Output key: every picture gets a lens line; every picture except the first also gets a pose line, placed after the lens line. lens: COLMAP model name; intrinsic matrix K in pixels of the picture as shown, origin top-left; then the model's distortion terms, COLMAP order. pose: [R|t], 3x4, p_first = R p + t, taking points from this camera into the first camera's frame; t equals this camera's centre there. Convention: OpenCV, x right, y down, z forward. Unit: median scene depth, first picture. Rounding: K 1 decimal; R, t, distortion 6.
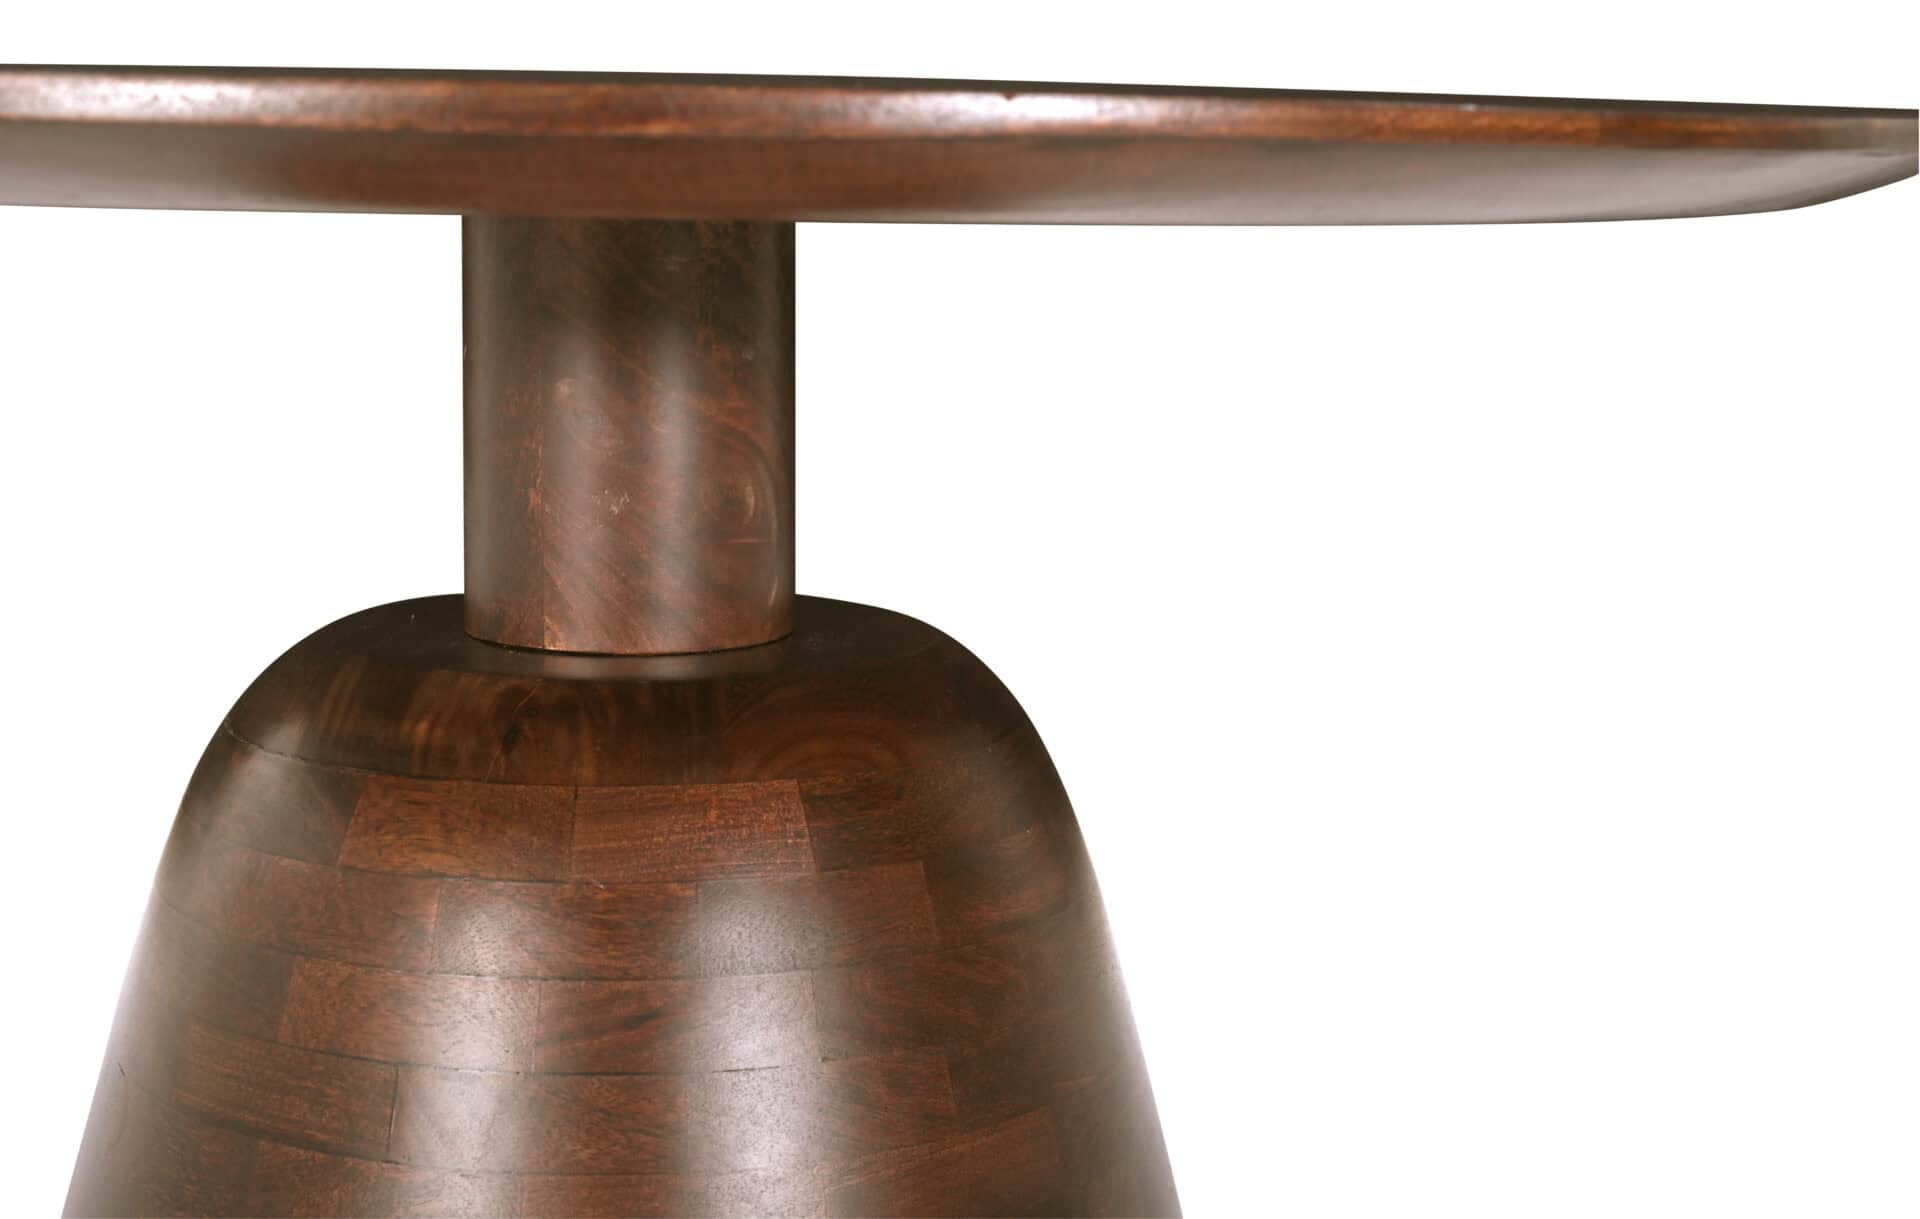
lens RADIAL K [[3249.3, 0, 915.3], [0, 3249.3, 612.7], [0, 0, 1]] dist [0.018187, 0.000000]
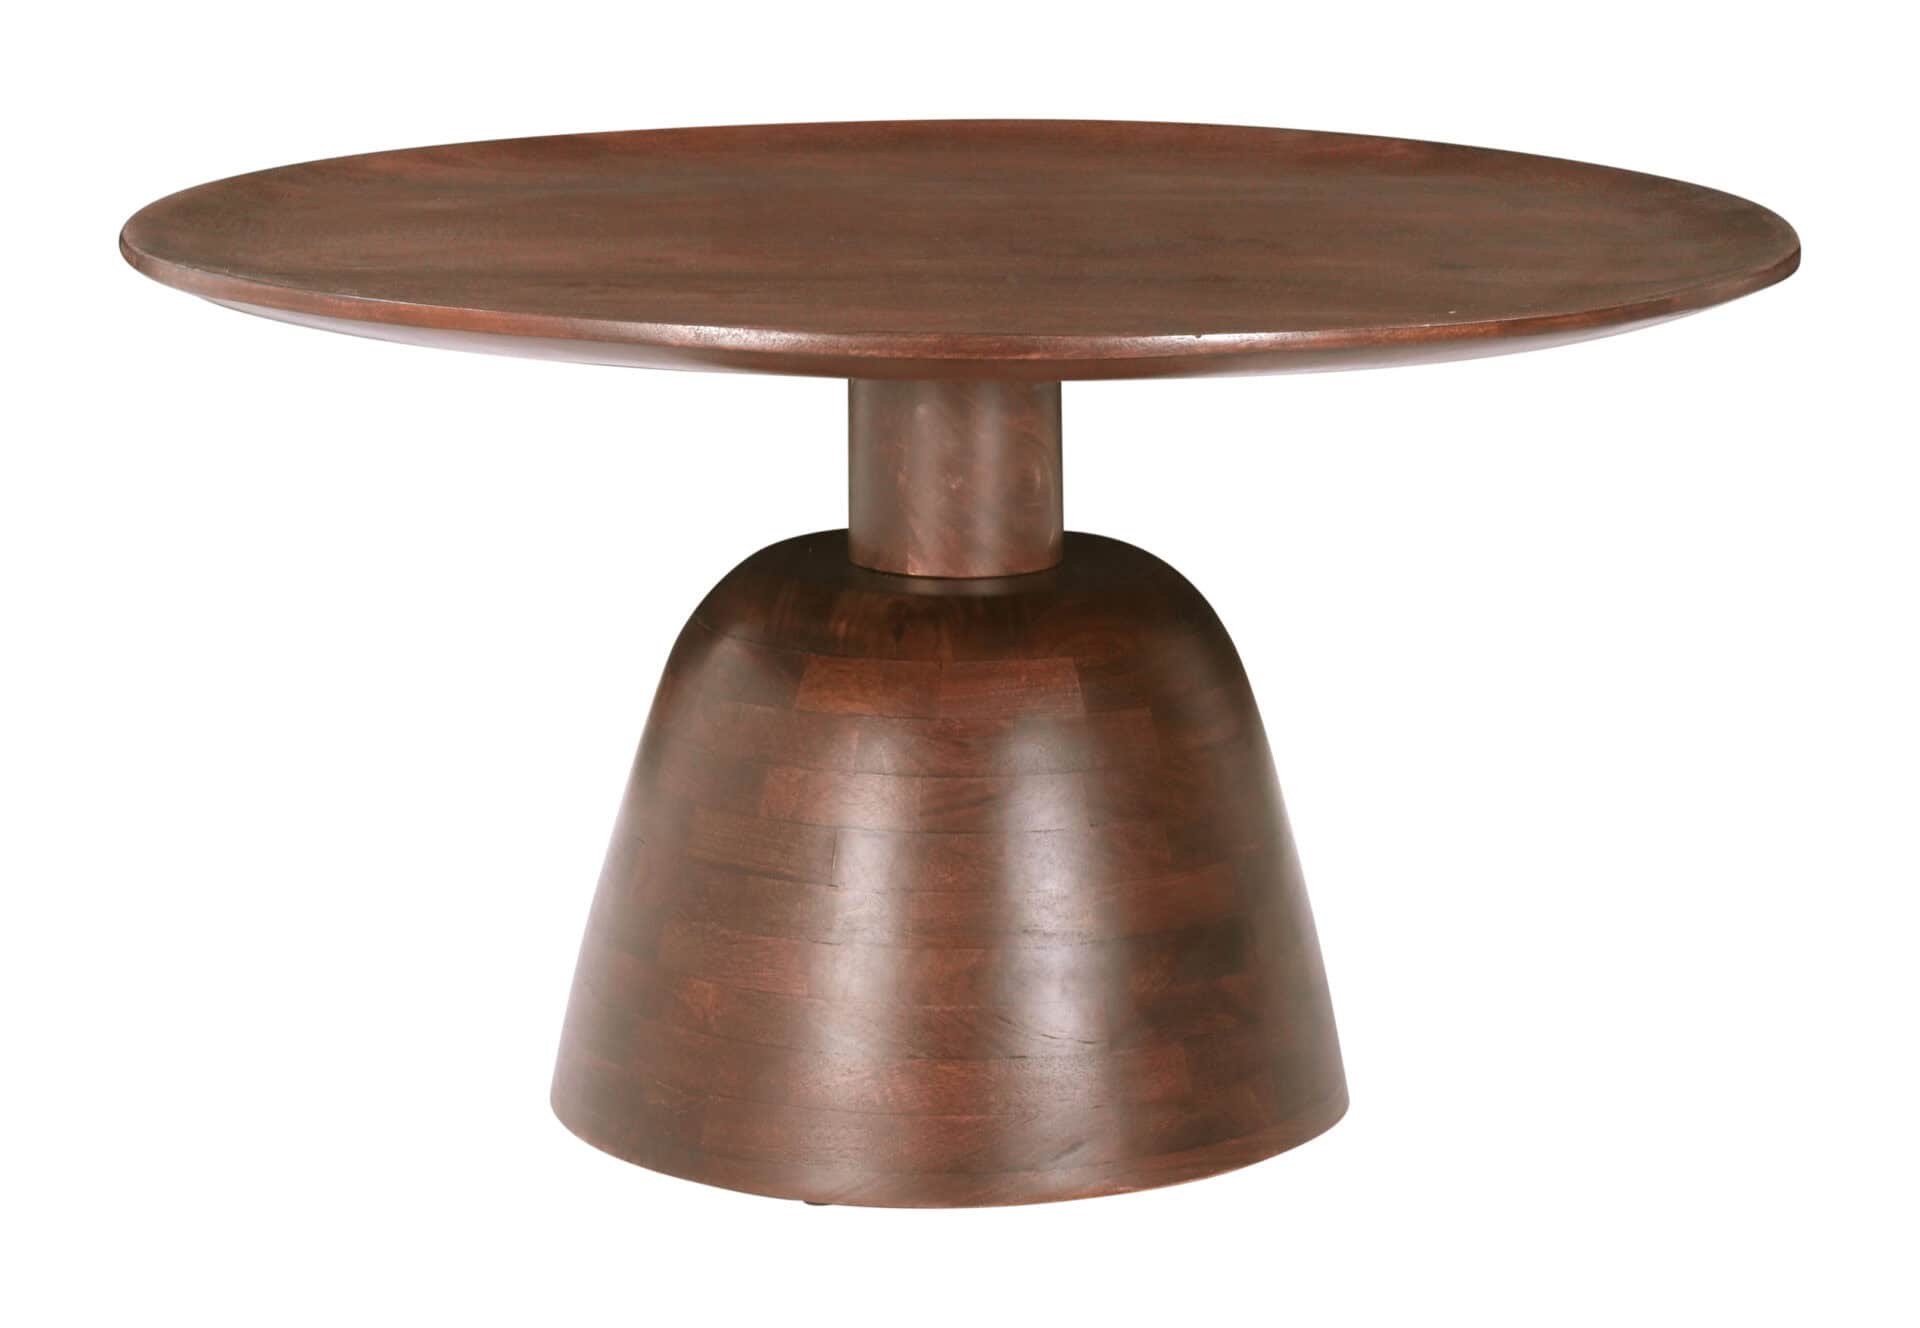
lens RADIAL K [[5452.5, 0, 1007.0], [0, 5452.5, 655.8], [0, 0, 1]] dist [0.079668, 0.000000]
pose [[0.999910, -0.001458, -0.013319, -0.033279], [0.002158, 0.998609, 0.052681, -0.094687], [0.013223, -0.052705, 0.998523, -1.753306]]
